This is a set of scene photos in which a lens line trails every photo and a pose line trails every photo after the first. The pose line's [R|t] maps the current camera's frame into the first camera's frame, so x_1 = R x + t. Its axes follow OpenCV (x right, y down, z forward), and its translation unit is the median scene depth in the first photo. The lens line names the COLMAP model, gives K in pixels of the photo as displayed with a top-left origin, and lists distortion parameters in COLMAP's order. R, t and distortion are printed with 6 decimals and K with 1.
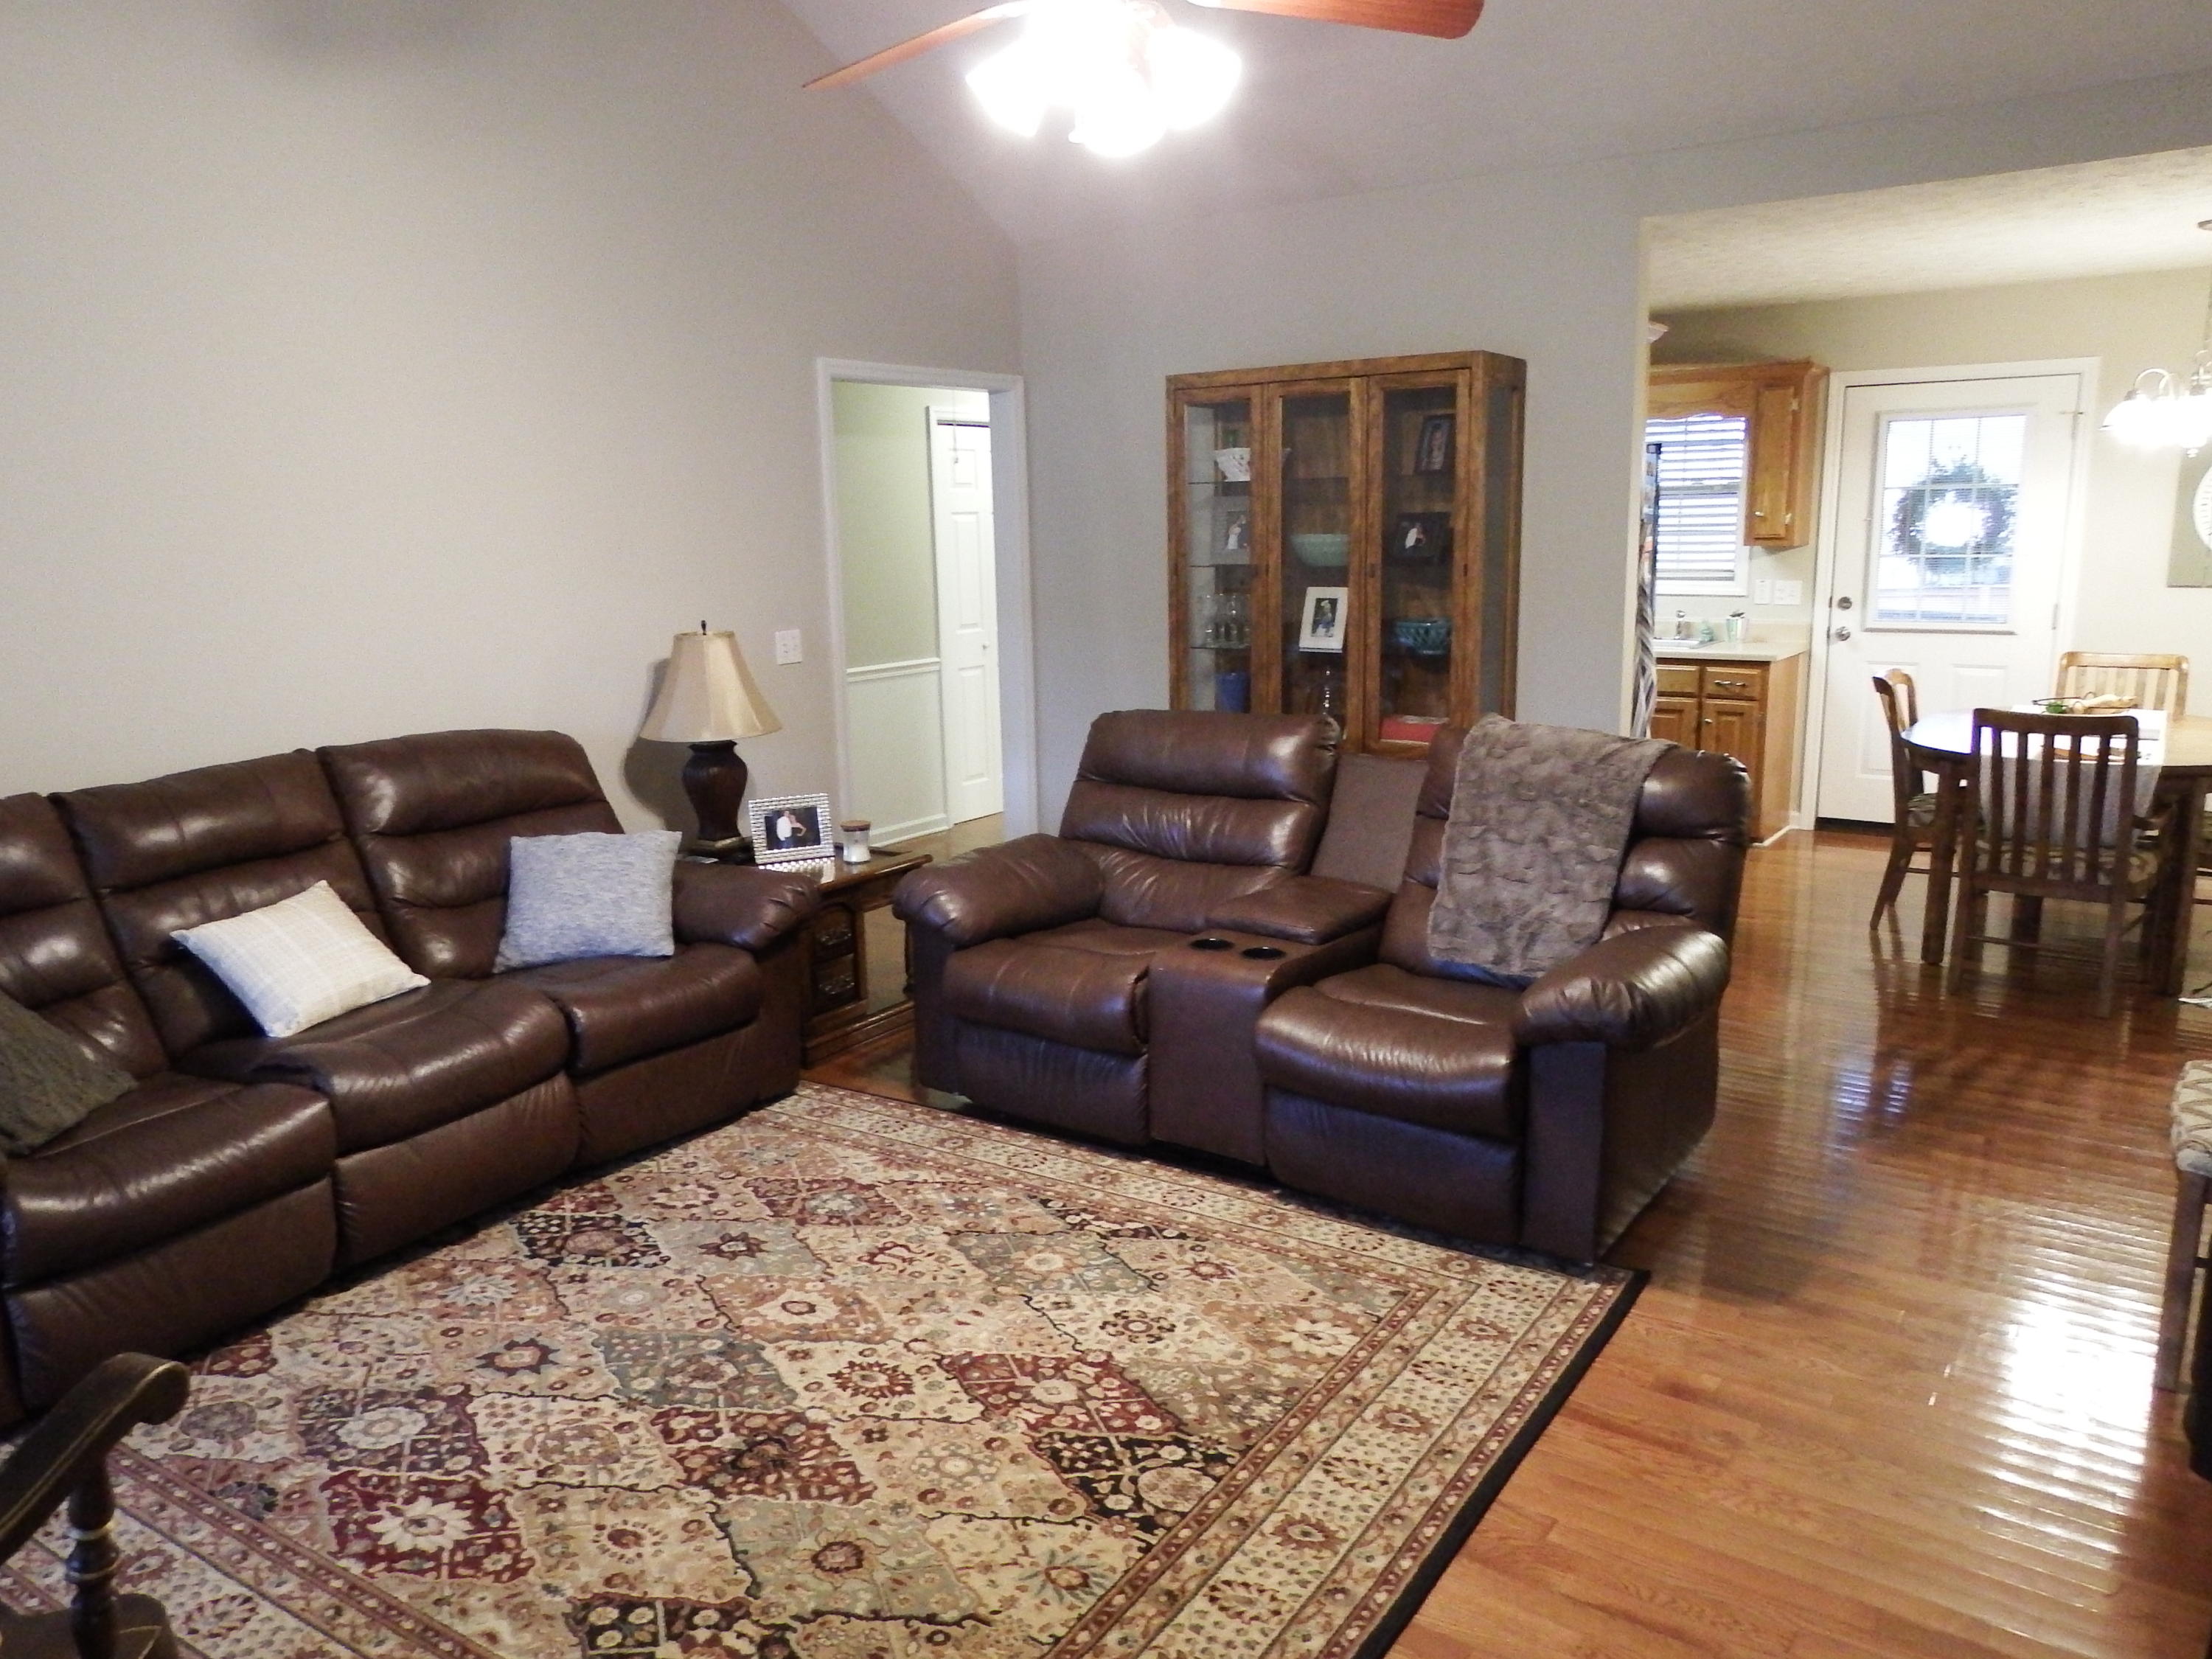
lens RADIAL K [[1622.1, 0, 1106.0], [0, 1622.1, 829.5], [0, 0, 1]] dist [0.012181, -0.008080]
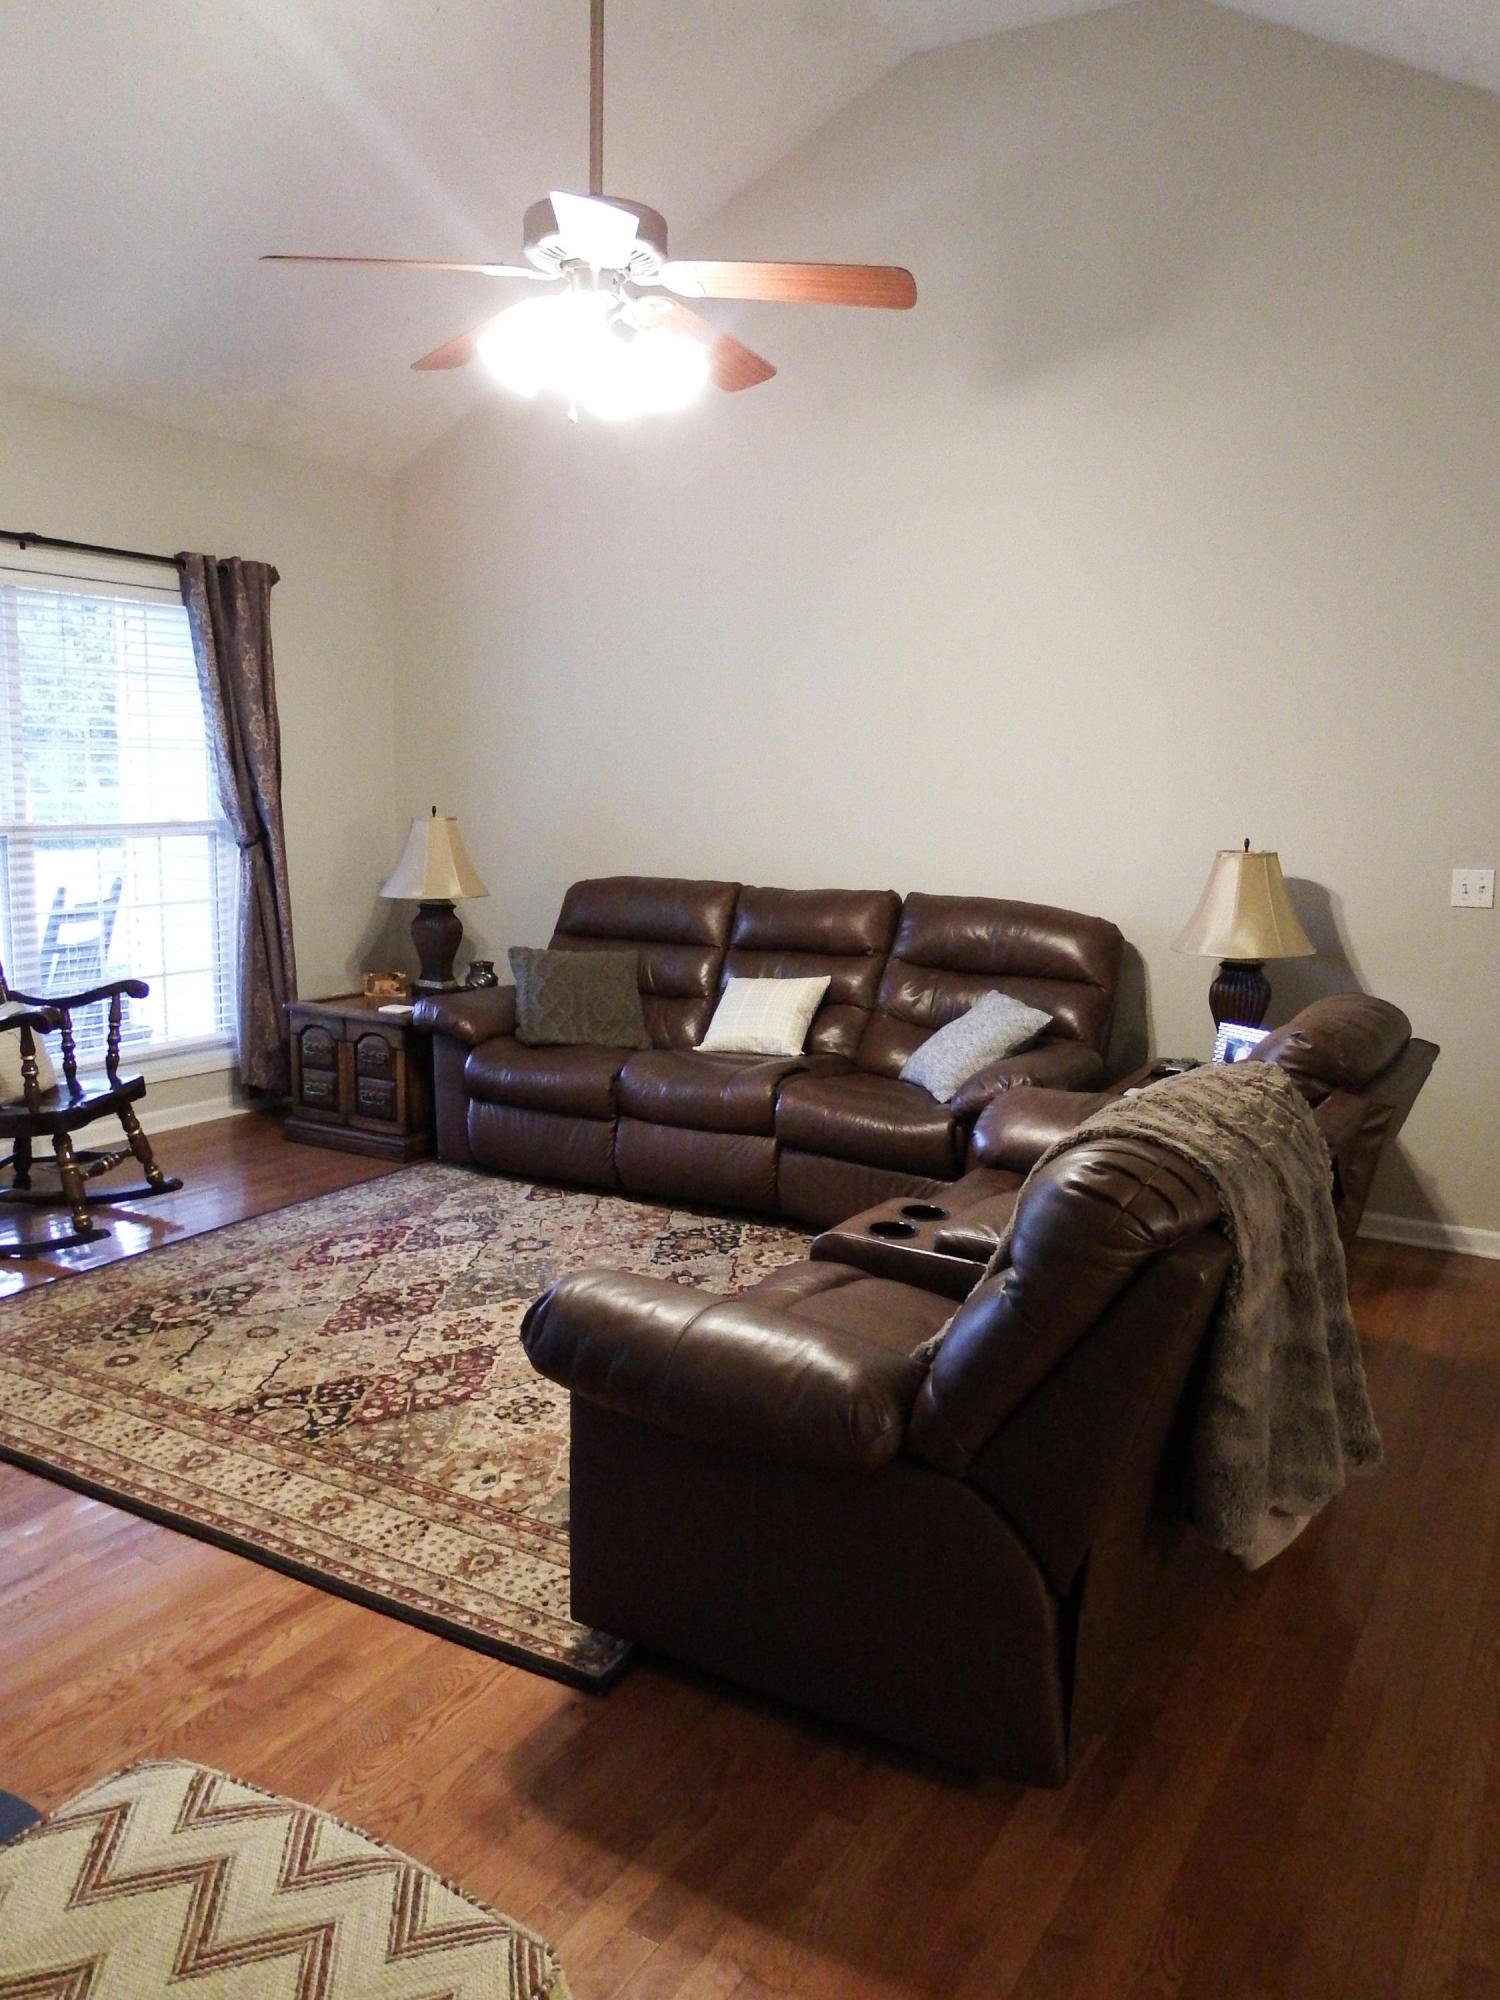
lens RADIAL K [[1543.6, 0, 713.0], [0, 1543.6, 998.1], [0, 0, 1]] dist [0.041724, -0.033059]
pose [[0.045499, 0.182464, -0.982159, 1.178389], [-0.207252, 0.963510, 0.169398, -0.220271], [0.977229, 0.195847, 0.081655, 1.076727]]
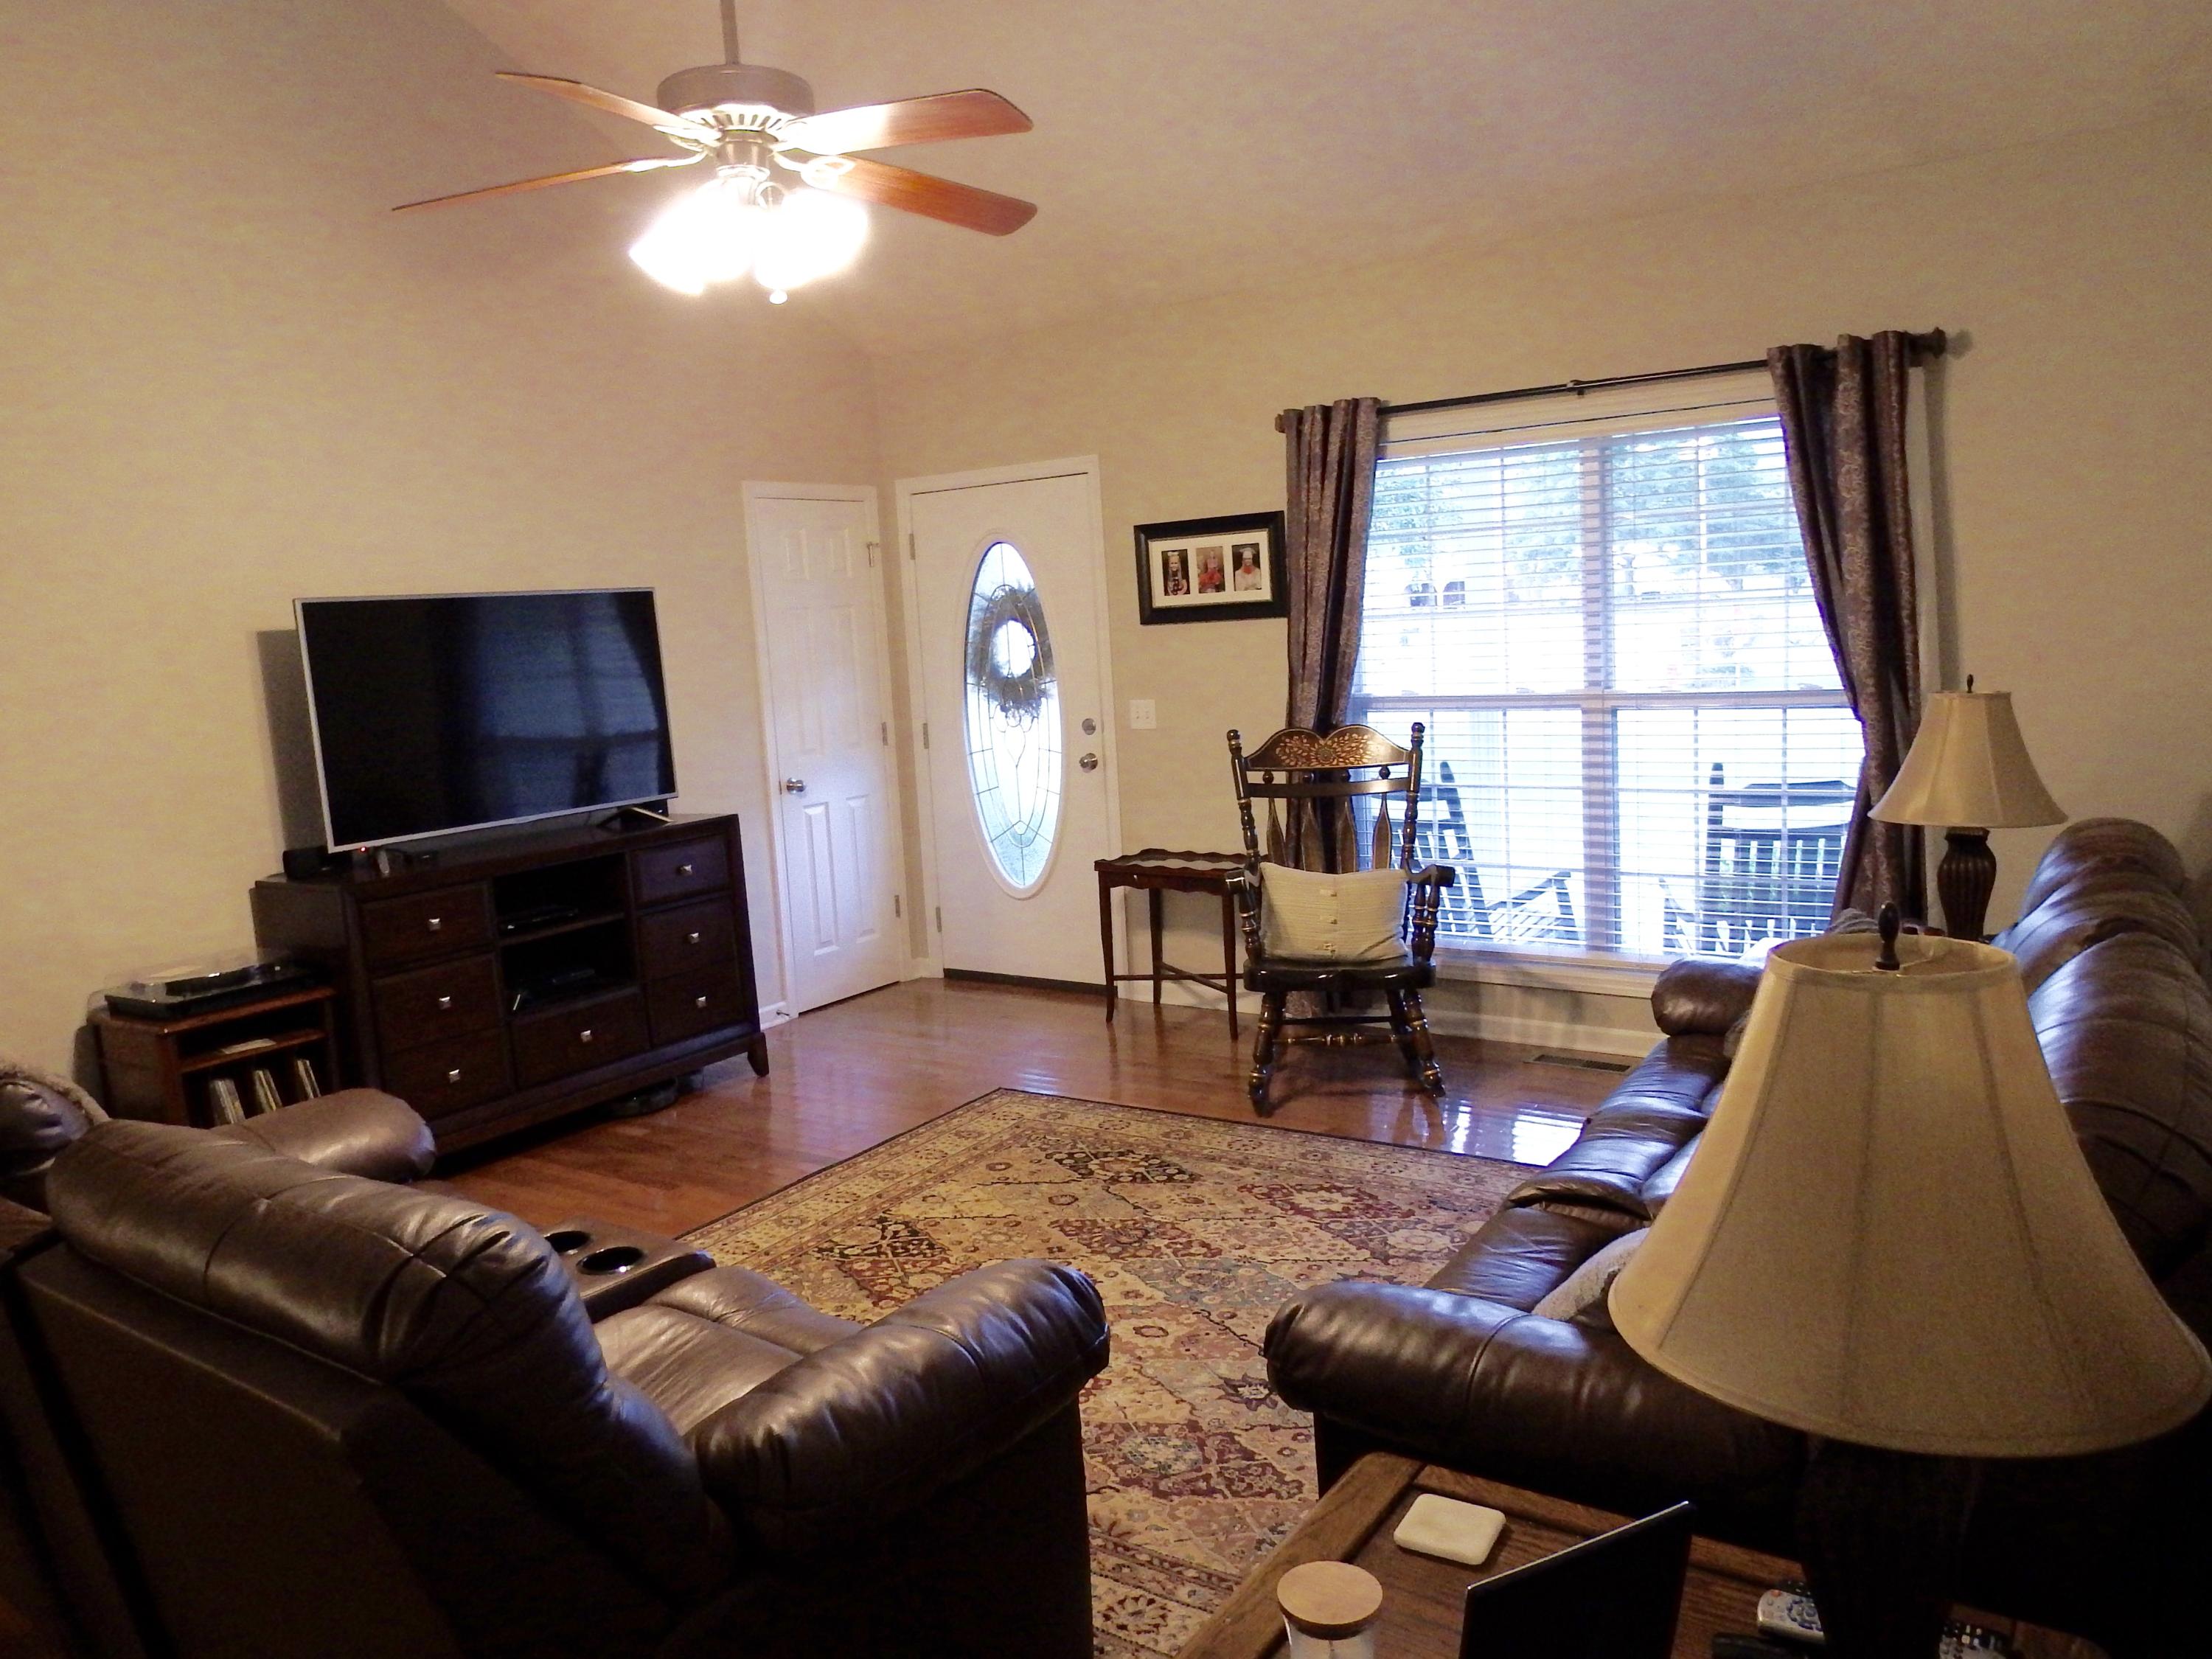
lens RADIAL K [[1619.5, 0, 1106.0], [0, 1619.5, 829.5], [0, 0, 1]] dist [-0.013560, -0.010785]
pose [[-0.996870, 0.078031, 0.012675, -0.225228], [0.078050, 0.946012, 0.314595, -0.402375], [0.012558, 0.314600, -0.949141, 2.157328]]
